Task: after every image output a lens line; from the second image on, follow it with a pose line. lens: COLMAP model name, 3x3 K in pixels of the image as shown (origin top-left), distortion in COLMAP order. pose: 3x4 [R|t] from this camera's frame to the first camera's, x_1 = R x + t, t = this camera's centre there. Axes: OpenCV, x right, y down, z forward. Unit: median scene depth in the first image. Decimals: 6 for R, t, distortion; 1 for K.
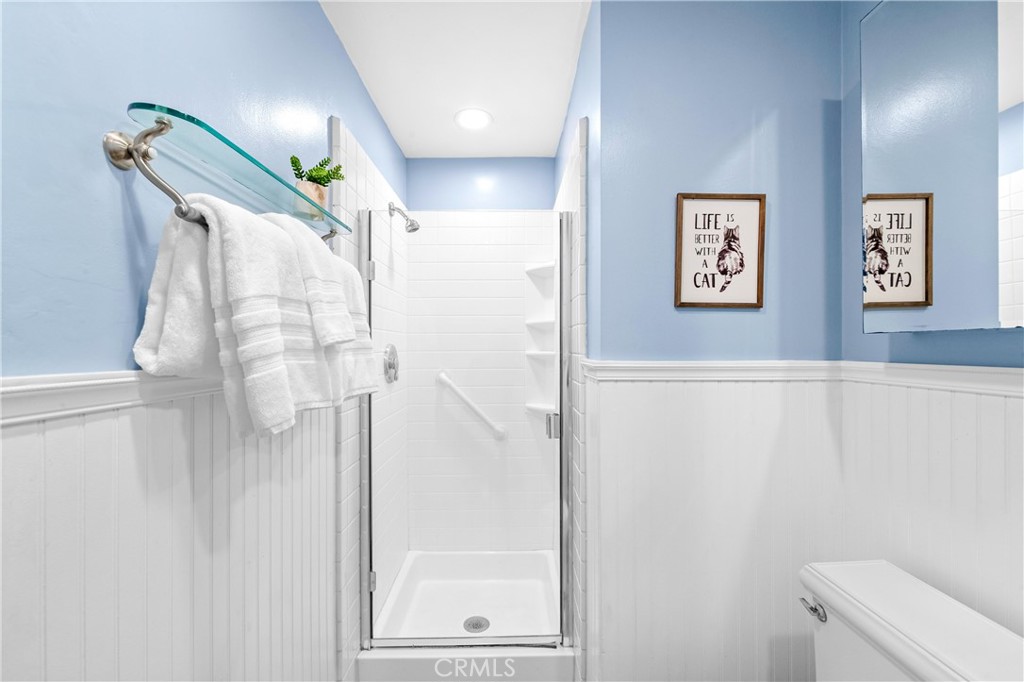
lens RADIAL K [[418.2, 0, 512.2], [0, 418.2, 347.9], [0, 0, 1]] dist [-0.003572, -0.000211]
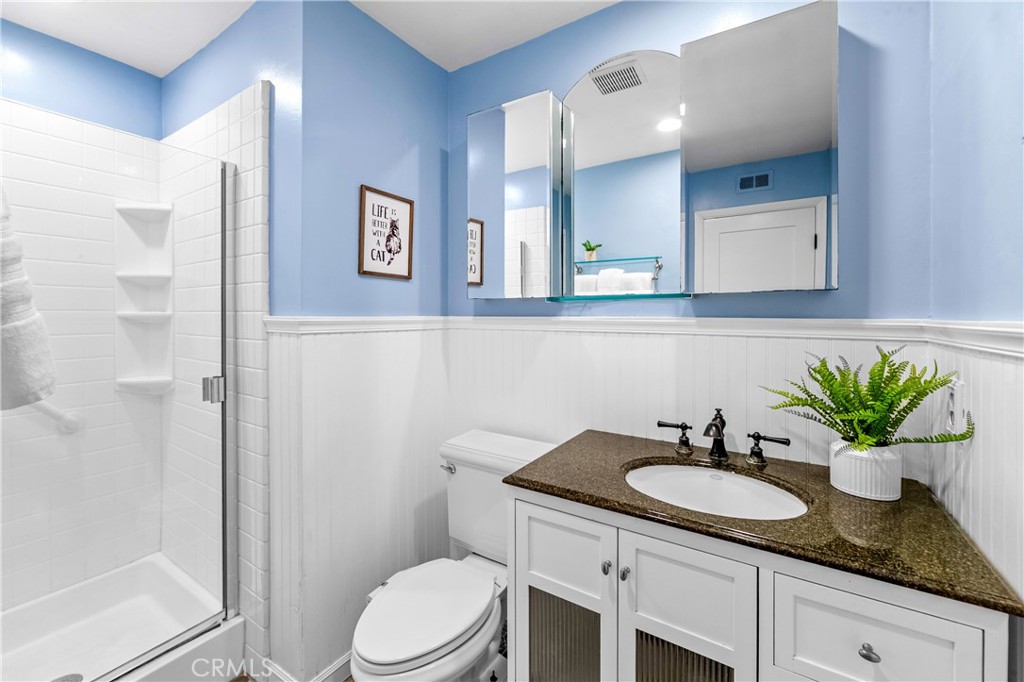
lens RADIAL K [[418.2, 0, 514.3], [0, 418.2, 317.1], [0, 0, 1]] dist [-0.003572, -0.000211]
pose [[0.546996, -0.002419, 0.837132, -0.409928], [-0.001034, 0.999993, 0.003566, 0.028038], [-0.837135, -0.002816, 0.546990, -0.082584]]
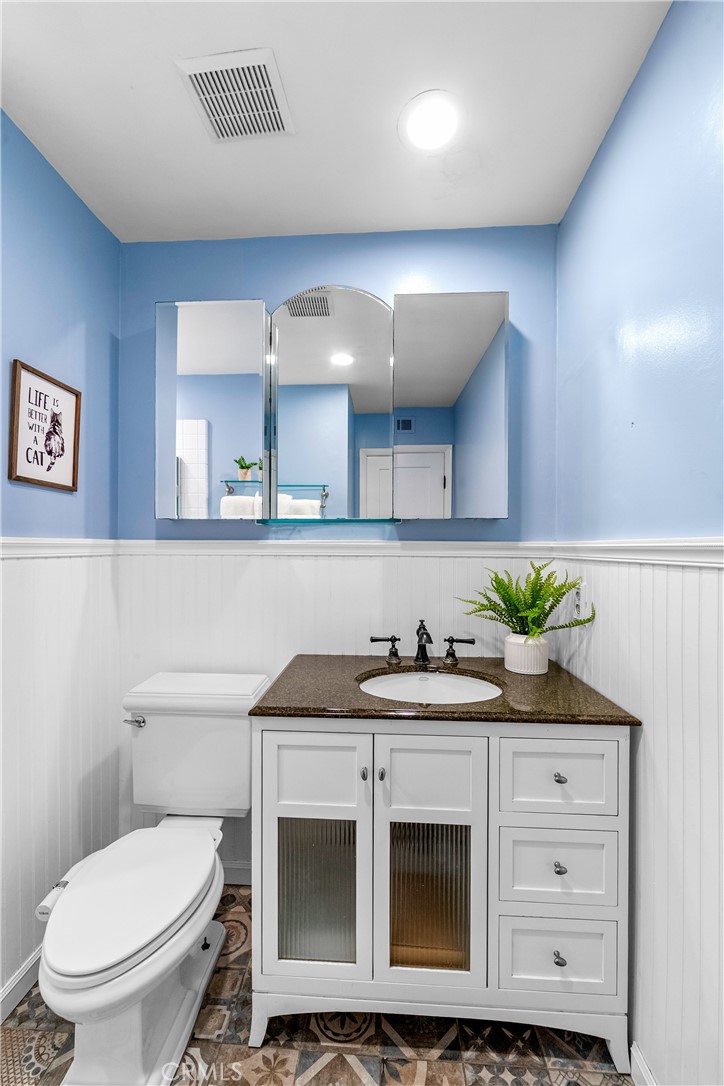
lens RADIAL K [[443.5, 0, 360.2], [0, 443.5, 547.2], [0, 0, 1]] dist [-0.003572, -0.000211]
pose [[0.068775, -0.001503, 0.997631, -0.540837], [-0.002907, 0.999994, 0.001707, 0.049773], [-0.997628, -0.003018, 0.068771, 0.152715]]
